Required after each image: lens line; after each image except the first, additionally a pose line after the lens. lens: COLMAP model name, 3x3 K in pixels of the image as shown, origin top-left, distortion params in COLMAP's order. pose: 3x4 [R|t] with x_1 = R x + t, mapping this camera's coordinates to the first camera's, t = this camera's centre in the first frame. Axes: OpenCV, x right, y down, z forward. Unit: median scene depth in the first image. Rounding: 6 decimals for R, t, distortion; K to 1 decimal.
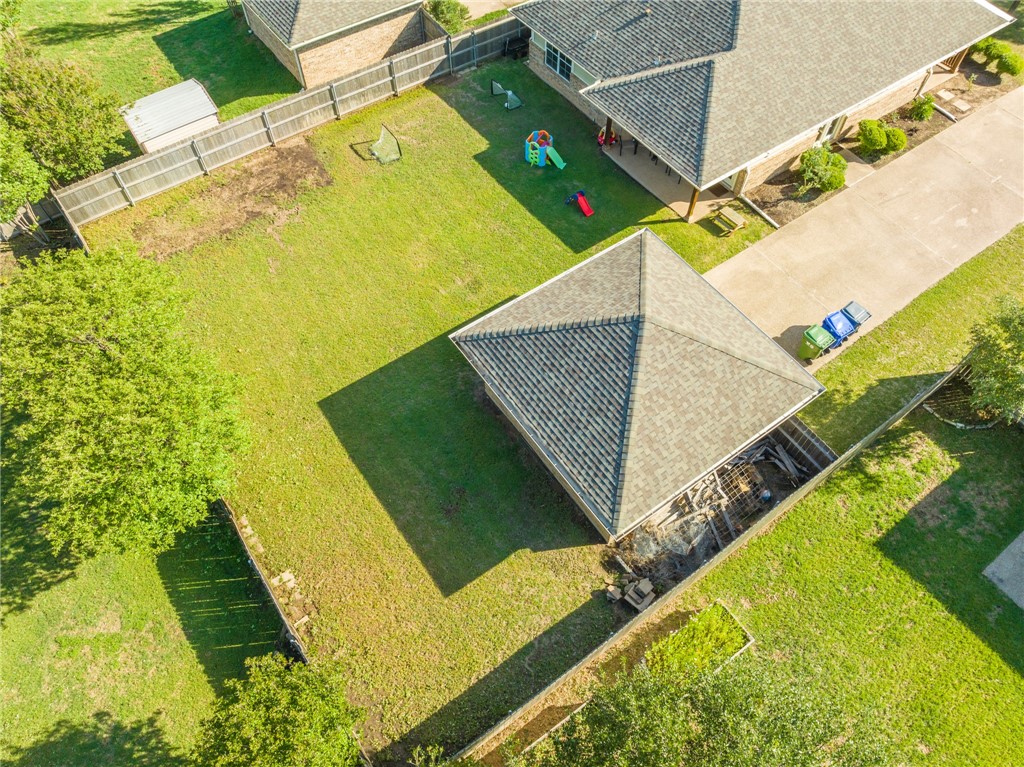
lens RADIAL K [[719.5, 0, 512.1], [0, 719.5, 383.0], [0, 0, 1]] dist [-0.033918, 0.000015]
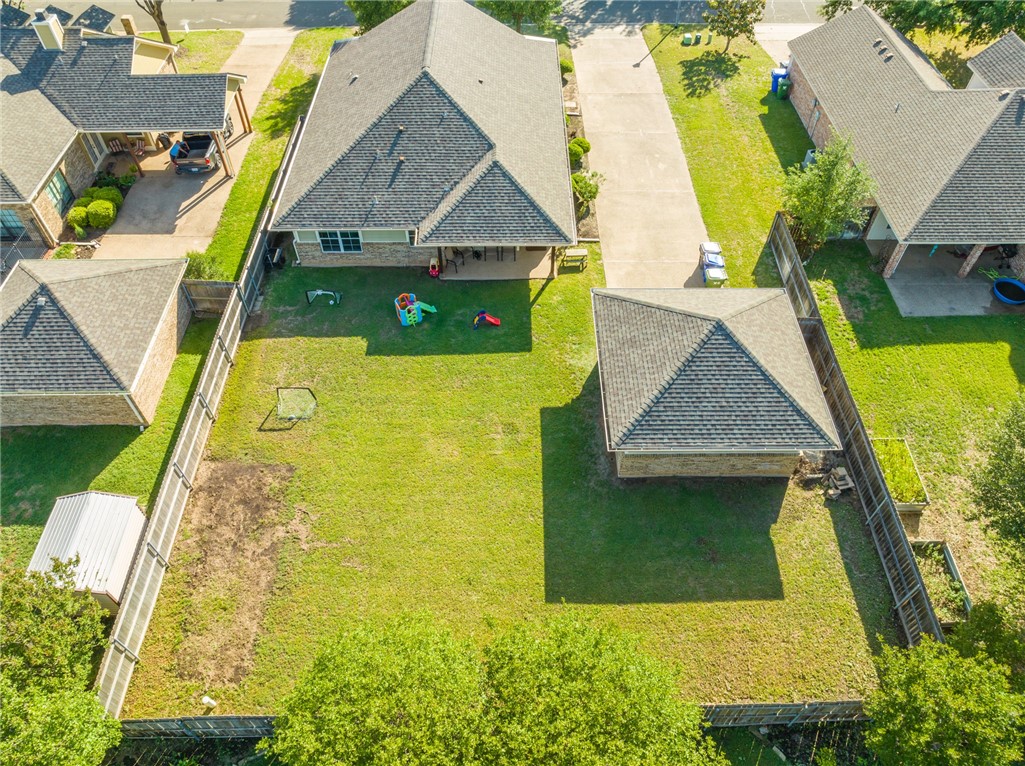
lens RADIAL K [[720.2, 0, 516.5], [0, 720.2, 385.4], [0, 0, 1]] dist [-0.033918, 0.000015]
pose [[0.571546, -0.632565, 0.522682, -0.730020], [0.687181, 0.717096, 0.116428, -0.387370], [-0.448462, 0.292633, 0.844540, 0.105355]]
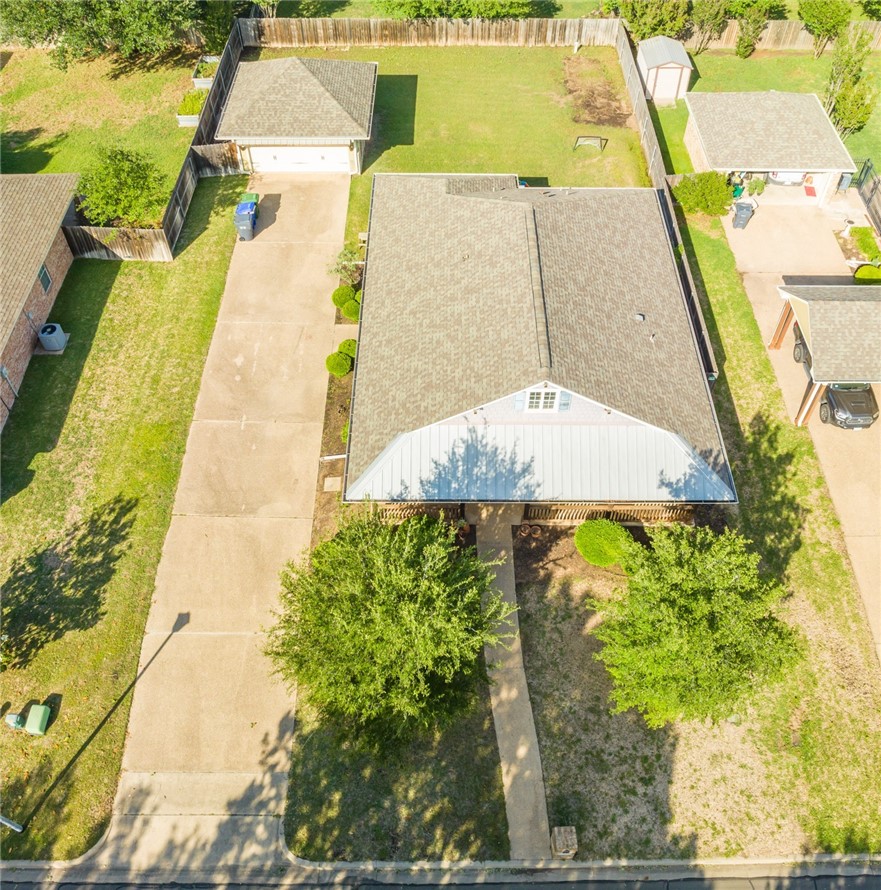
lens RADIAL K [[854.6, 0, 448.1], [0, 854.6, 437.3], [0, 0, 1]] dist [-0.032596, 0.000000]
pose [[-0.579091, 0.626710, -0.521429, 1.685812], [-0.687100, -0.030933, 0.725904, -1.957385], [0.438802, 0.778638, 0.448526, 0.904539]]
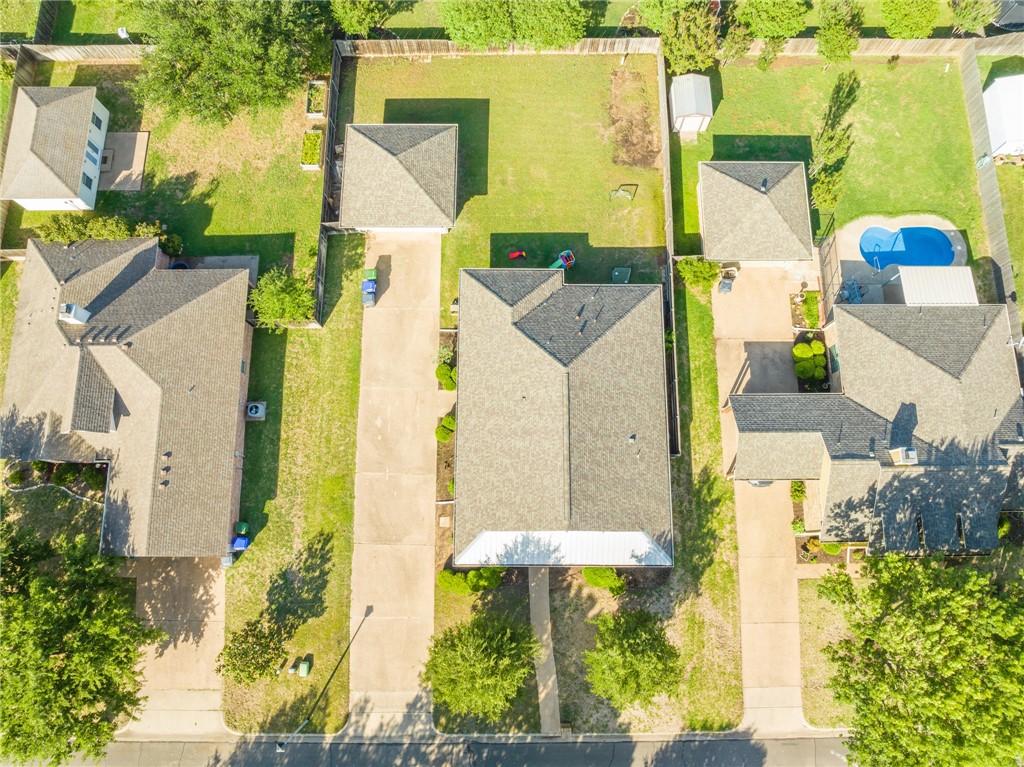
lens RADIAL K [[719.5, 0, 516.9], [0, 719.5, 390.0], [0, 0, 1]] dist [-0.033918, 0.000015]
pose [[-0.581490, 0.792276, -0.184847, 0.978706], [-0.684128, -0.353235, 0.638117, -2.124784], [0.440270, 0.497518, 0.747421, -0.243141]]
